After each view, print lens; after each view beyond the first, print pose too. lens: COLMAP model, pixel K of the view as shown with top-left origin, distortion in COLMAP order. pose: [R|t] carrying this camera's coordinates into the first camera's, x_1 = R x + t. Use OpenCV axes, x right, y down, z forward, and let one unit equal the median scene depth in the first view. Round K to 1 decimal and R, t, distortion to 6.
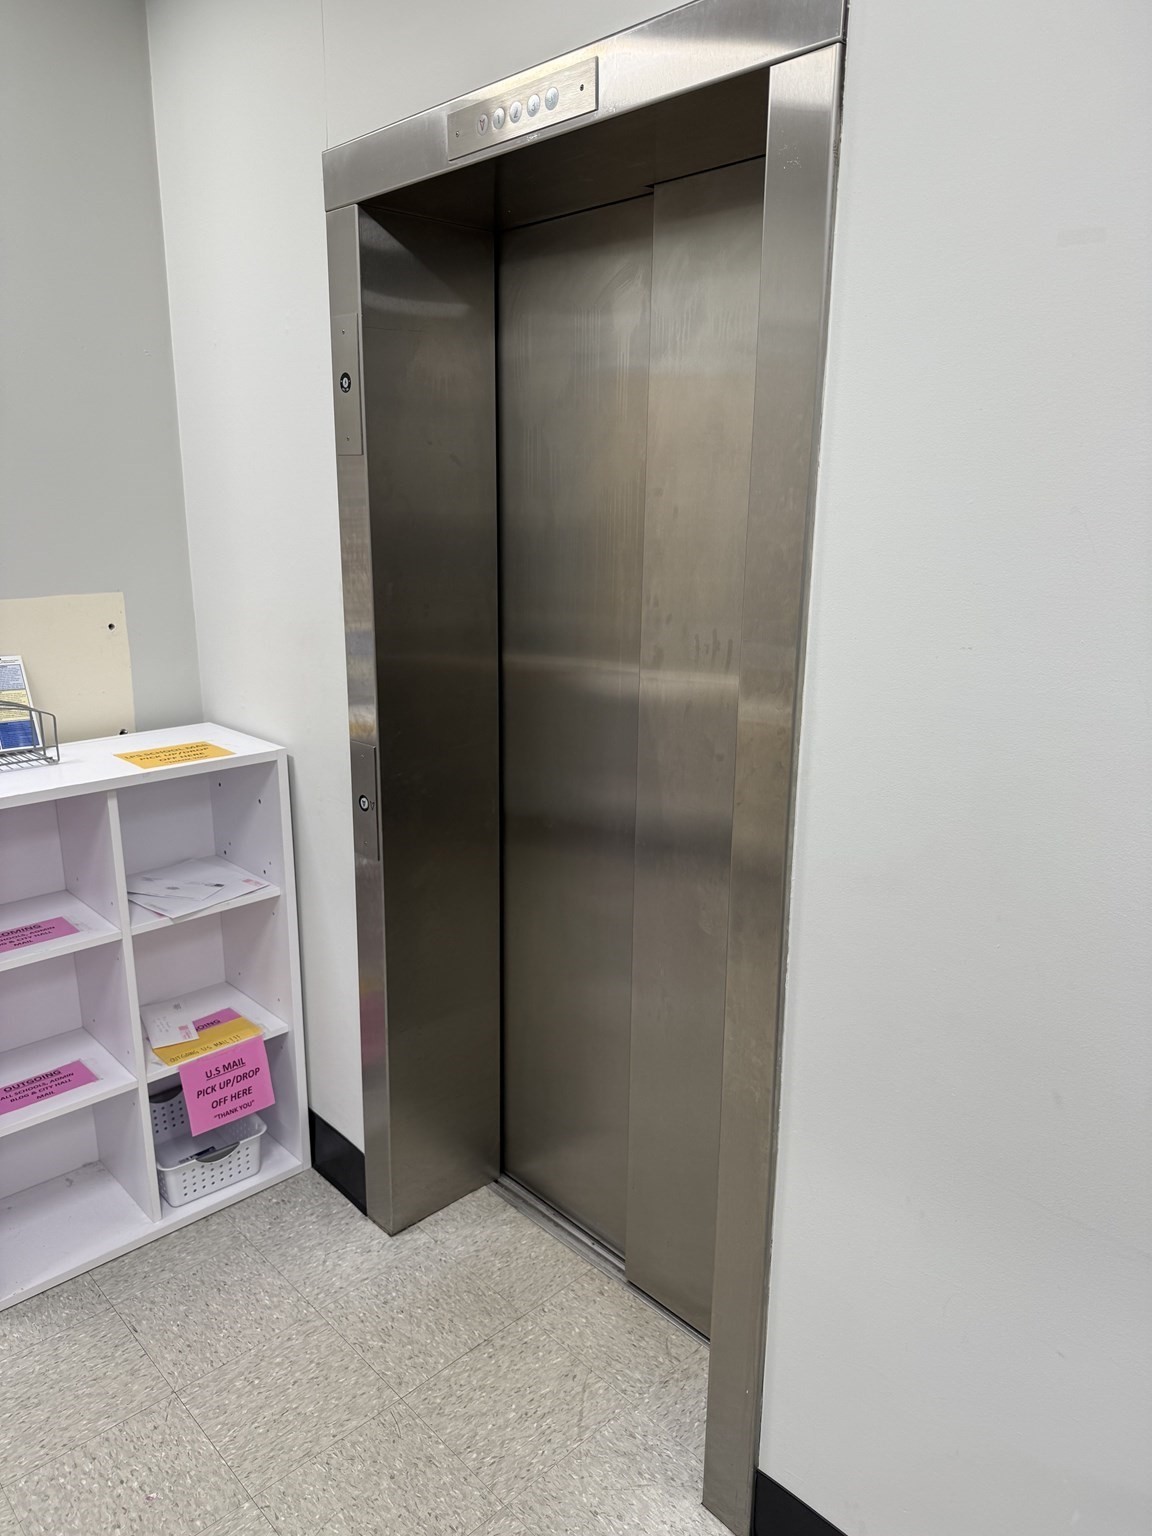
lens RADIAL K [[1085.0, 0, 575.0], [0, 1085.0, 768.2], [0, 0, 1]] dist [0.004065, -0.001963]
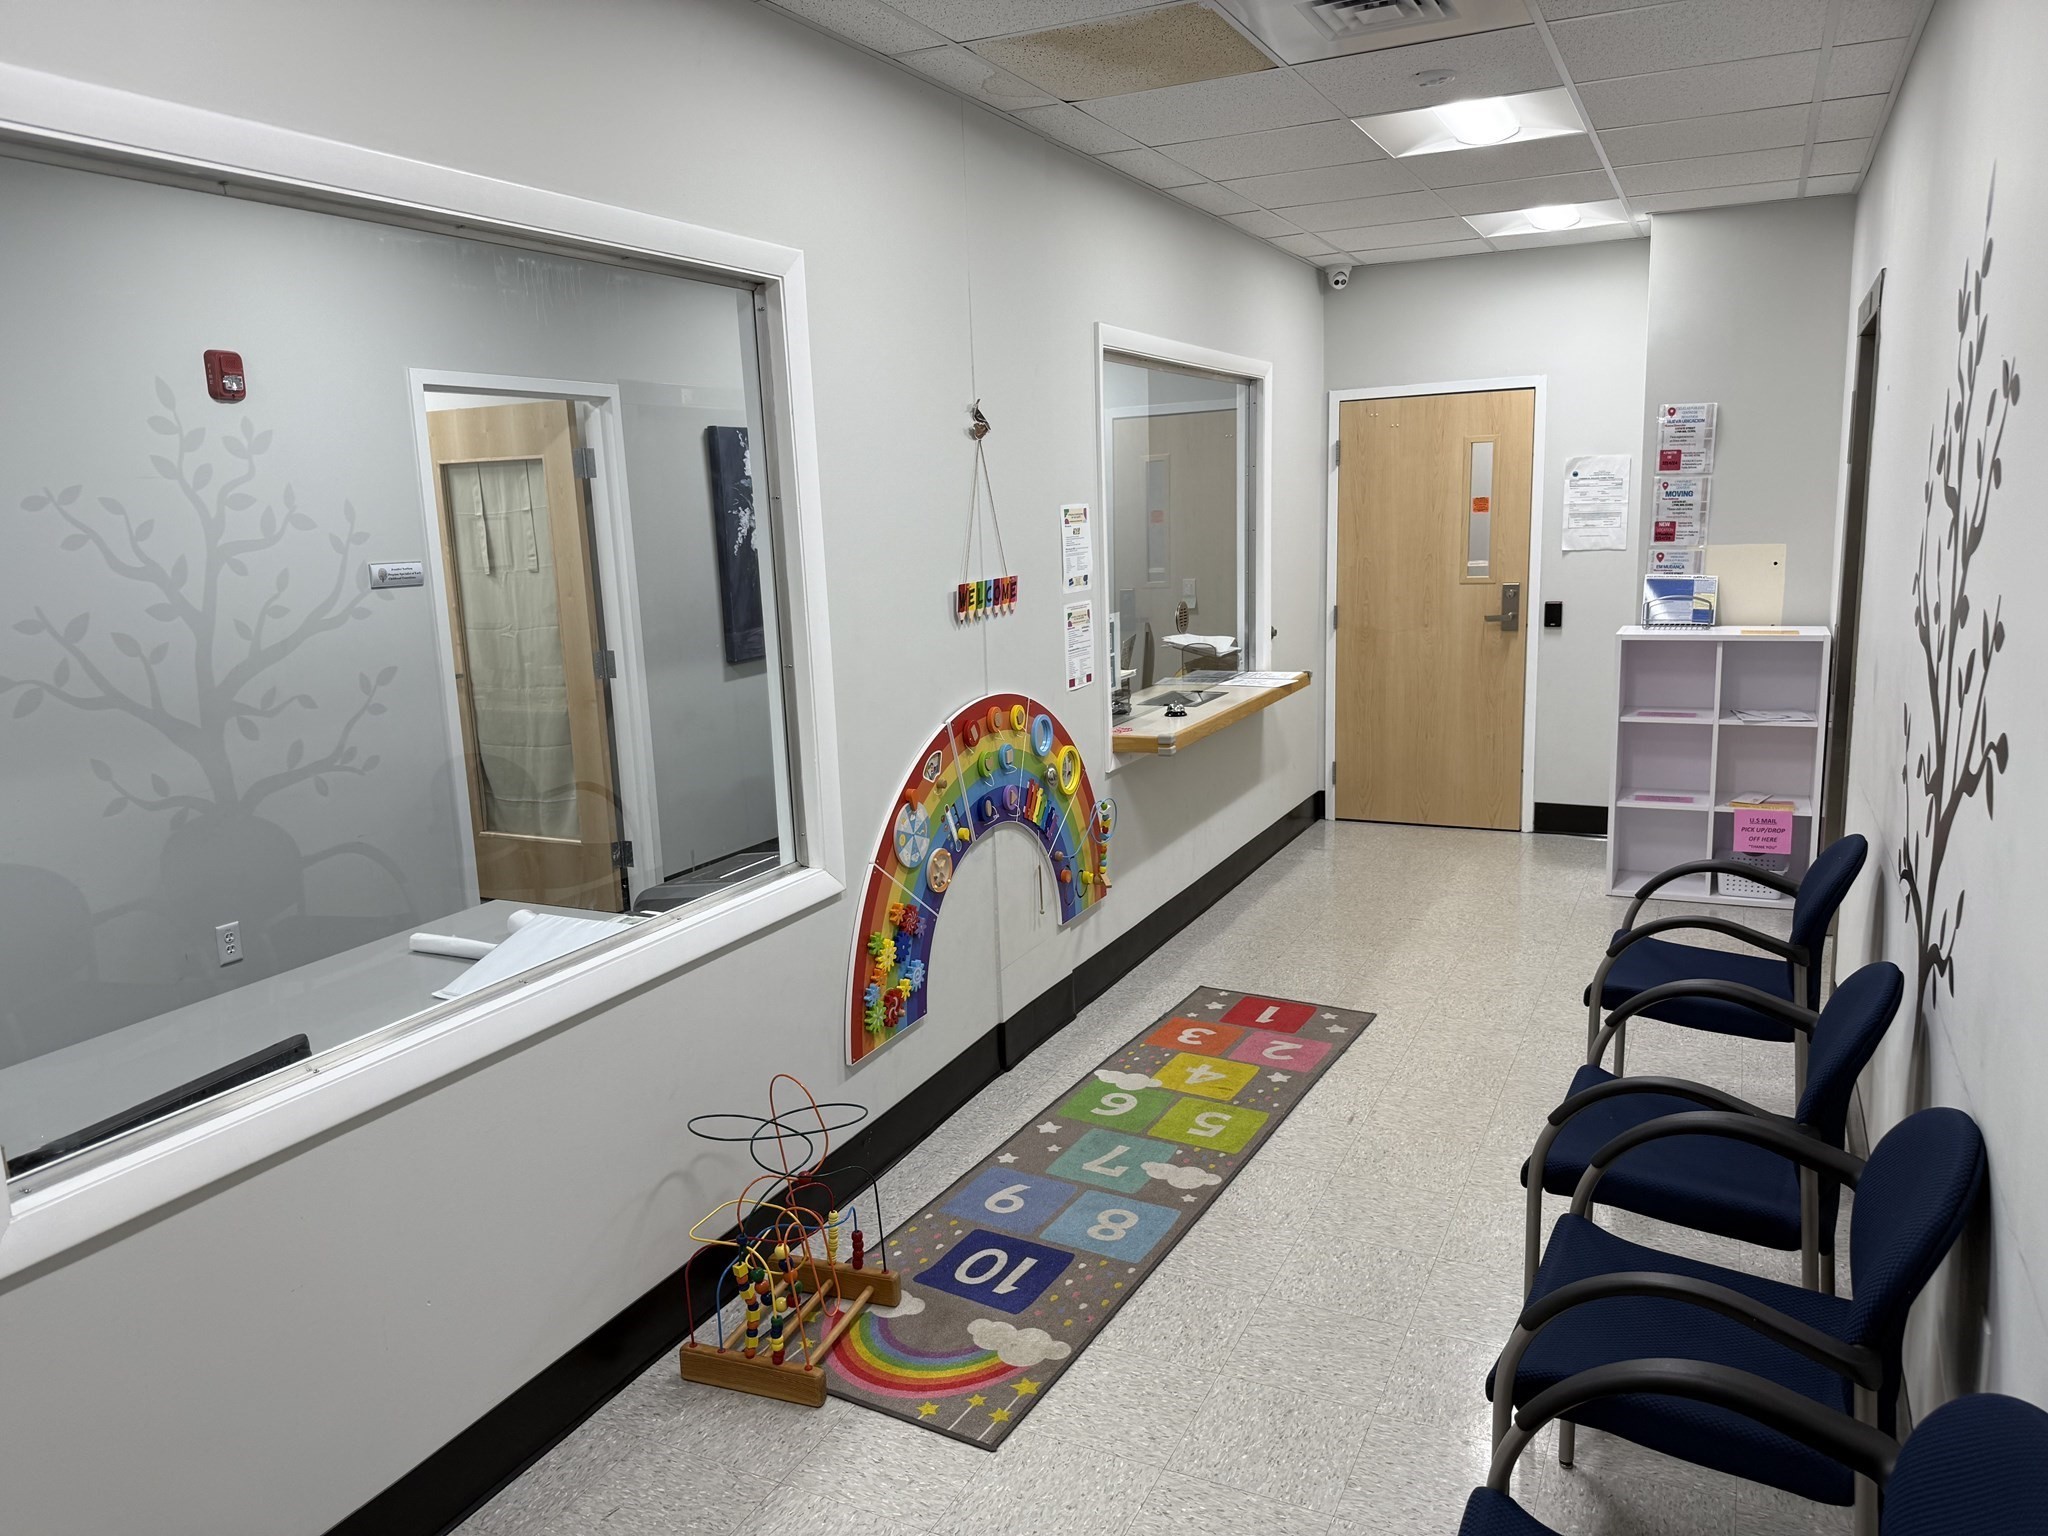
lens RADIAL K [[1446.7, 0, 1022.4], [0, 1446.7, 771.2], [0, 0, 1]] dist [0.004065, -0.001963]
pose [[0.345219, 0.155774, -0.925504, 1.351602], [-0.200649, 0.975579, 0.089359, 0.228137], [0.916823, 0.154853, 0.368045, -0.902568]]
